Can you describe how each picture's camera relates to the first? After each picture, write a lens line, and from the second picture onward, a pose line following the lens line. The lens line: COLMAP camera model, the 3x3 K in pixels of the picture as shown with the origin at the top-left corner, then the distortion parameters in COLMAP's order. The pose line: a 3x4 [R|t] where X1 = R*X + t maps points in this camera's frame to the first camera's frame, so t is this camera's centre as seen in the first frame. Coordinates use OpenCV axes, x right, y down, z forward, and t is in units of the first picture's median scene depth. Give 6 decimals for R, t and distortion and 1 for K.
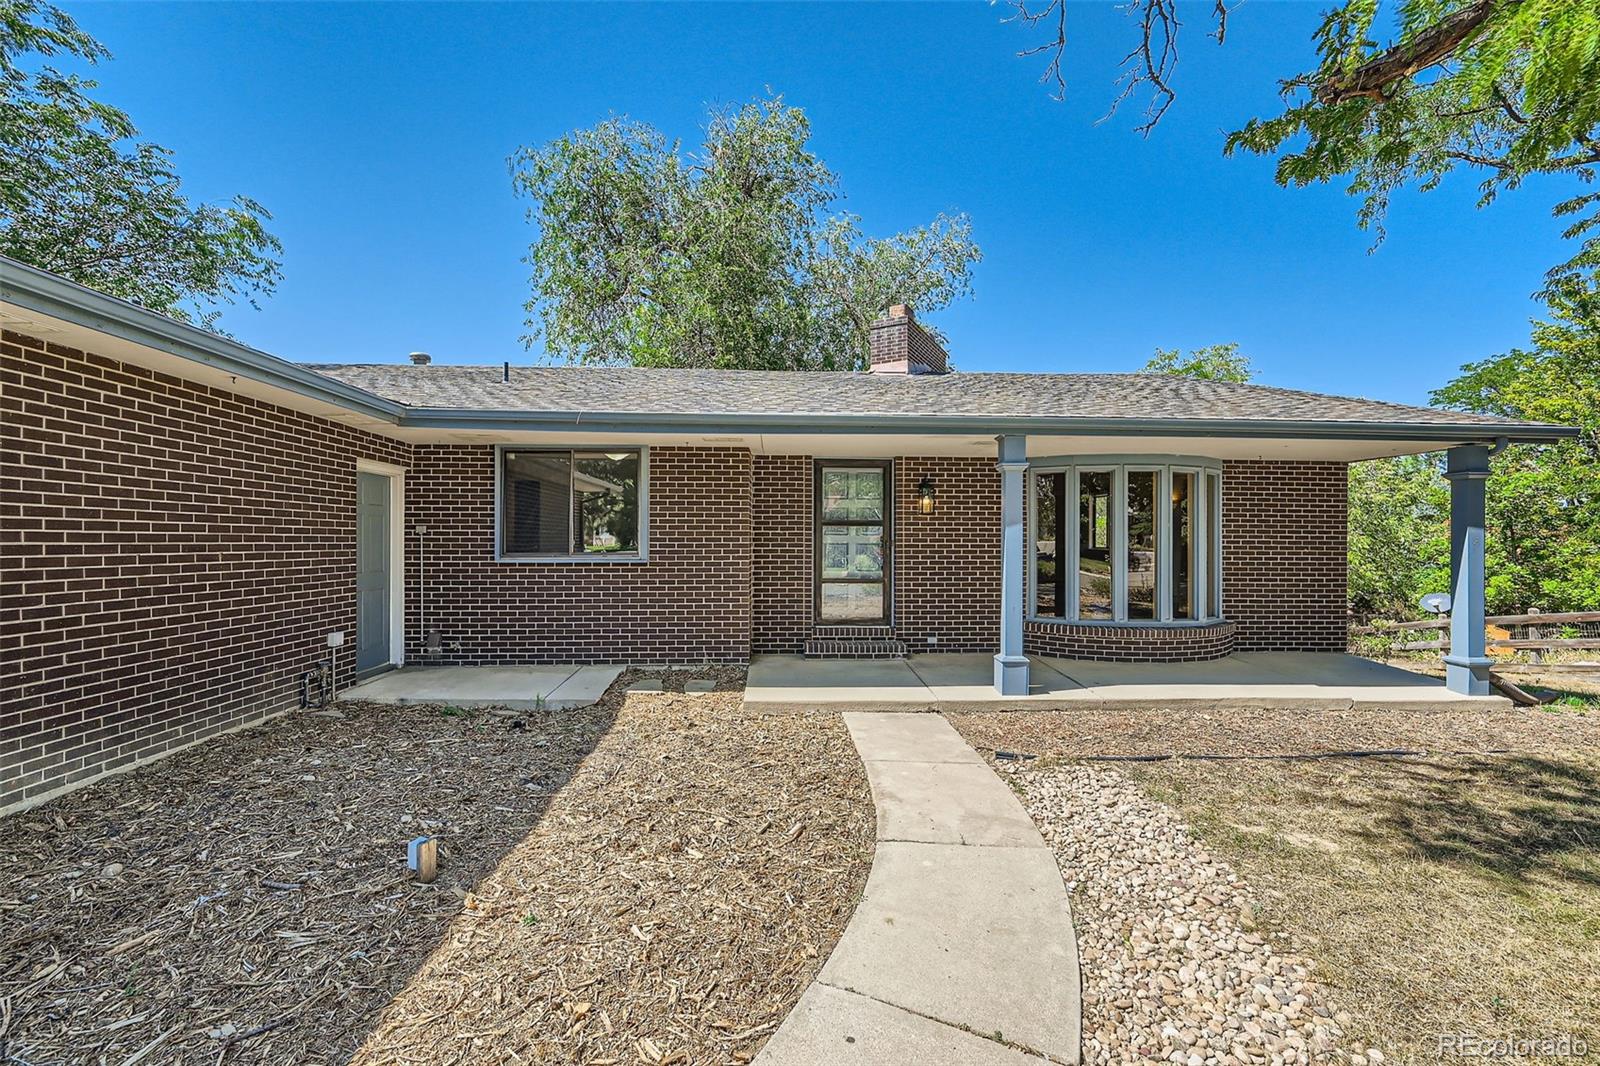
lens RADIAL K [[637.9, 0, 798.5], [0, 637.9, 538.4], [0, 0, 1]] dist [0.000041, -0.000198]
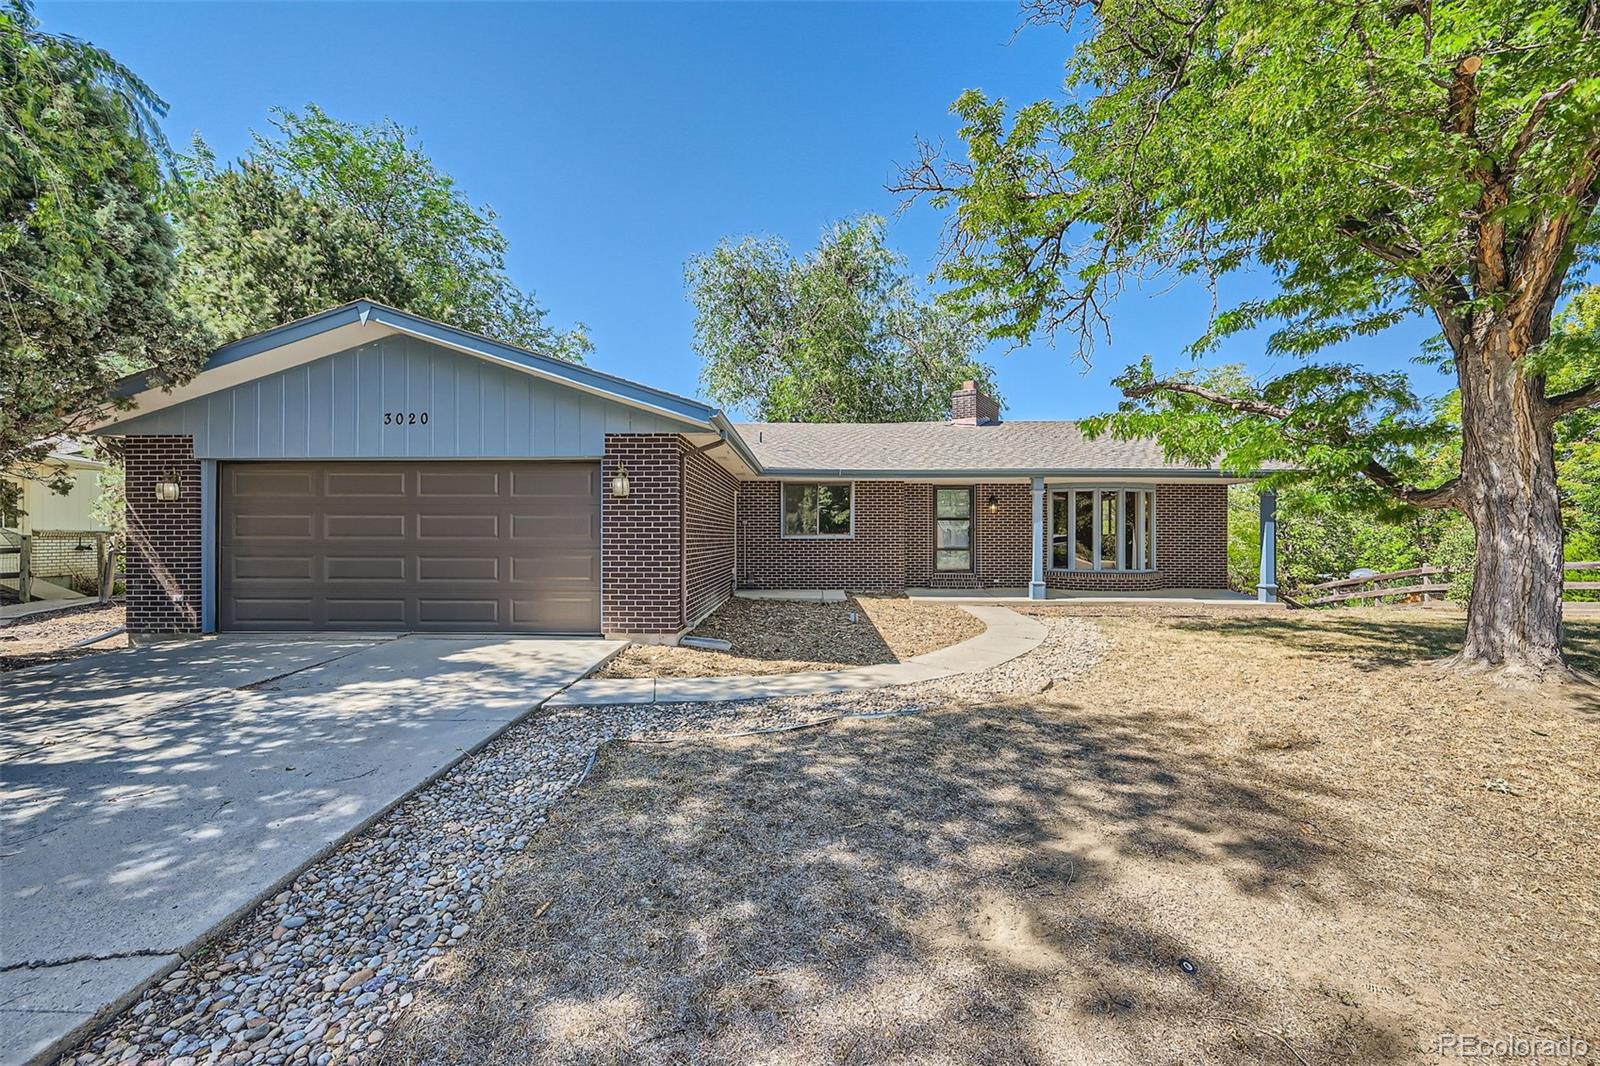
lens RADIAL K [[637.9, 0, 794.0], [0, 637.9, 534.8], [0, 0, 1]] dist [0.000041, -0.000198]
pose [[0.997859, -0.001967, -0.065368, -0.264627], [0.002062, 0.999997, 0.001398, 0.018717], [0.065365, -0.001529, 0.997860, -0.924655]]
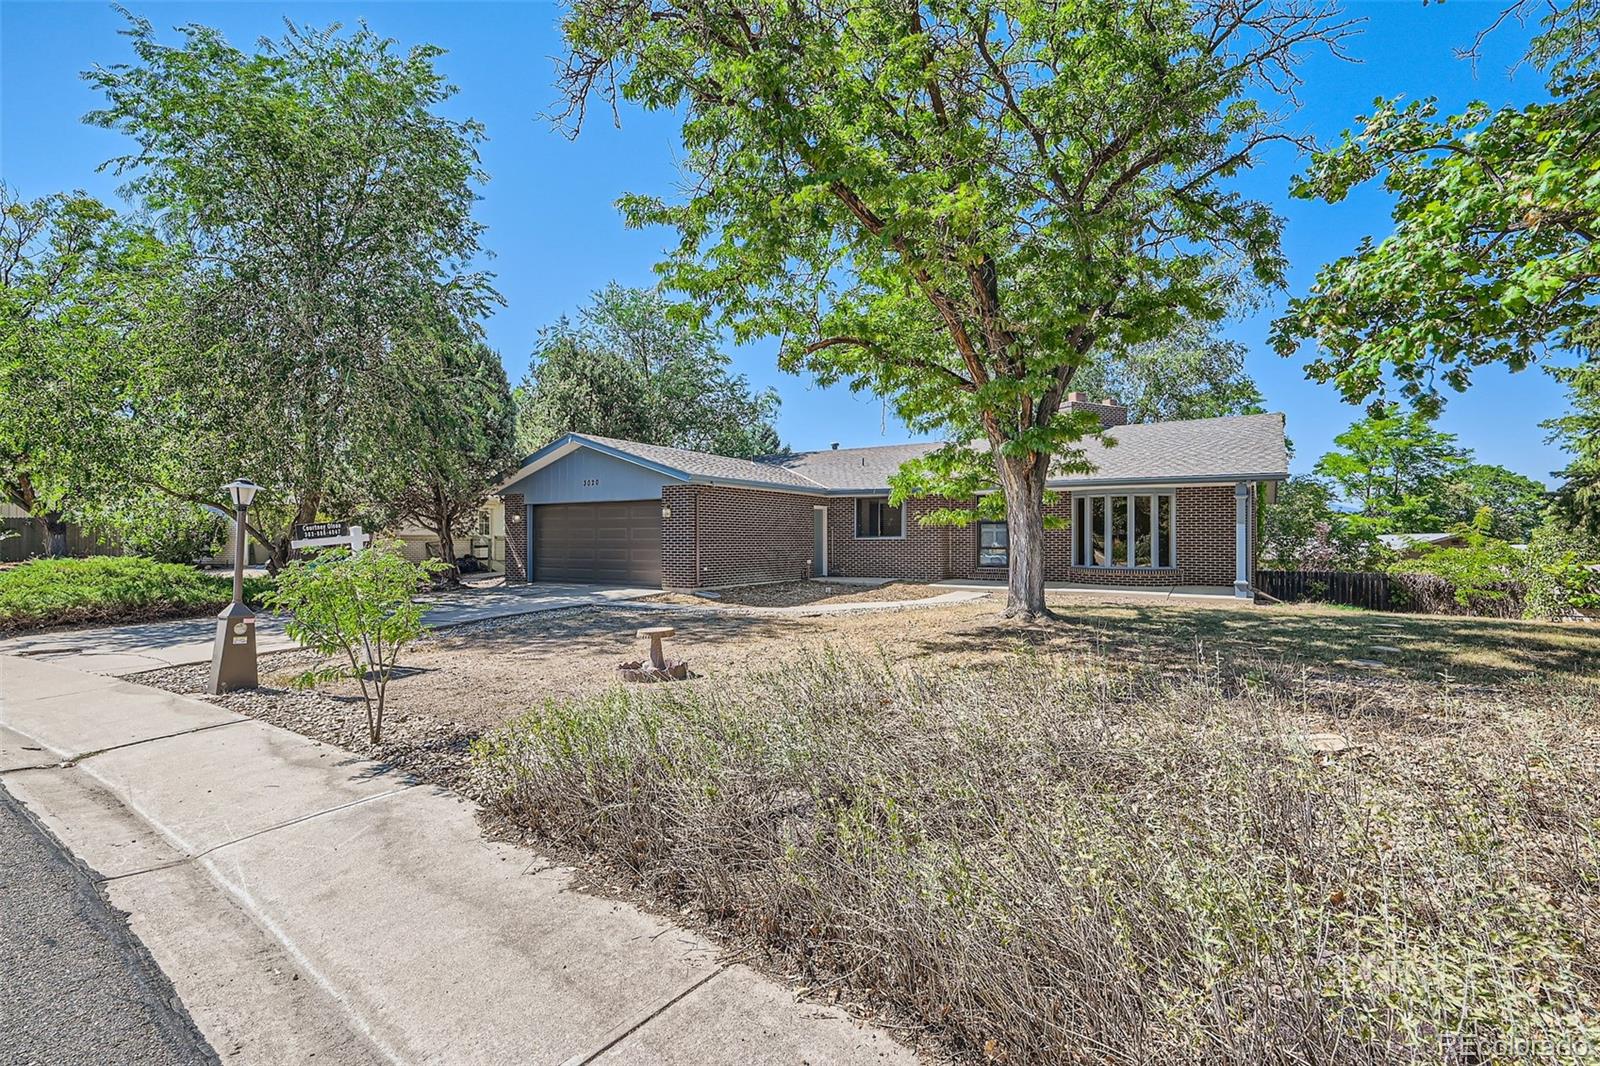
lens RADIAL K [[730.1, 0, 801.1], [0, 730.1, 534.5], [0, 0, 1]] dist [-0.001578, -0.000026]
pose [[0.827967, -0.008440, -0.560713, 0.997391], [0.005351, 0.999960, -0.007151, 0.030596], [0.560751, 0.002921, 0.827980, -1.583732]]
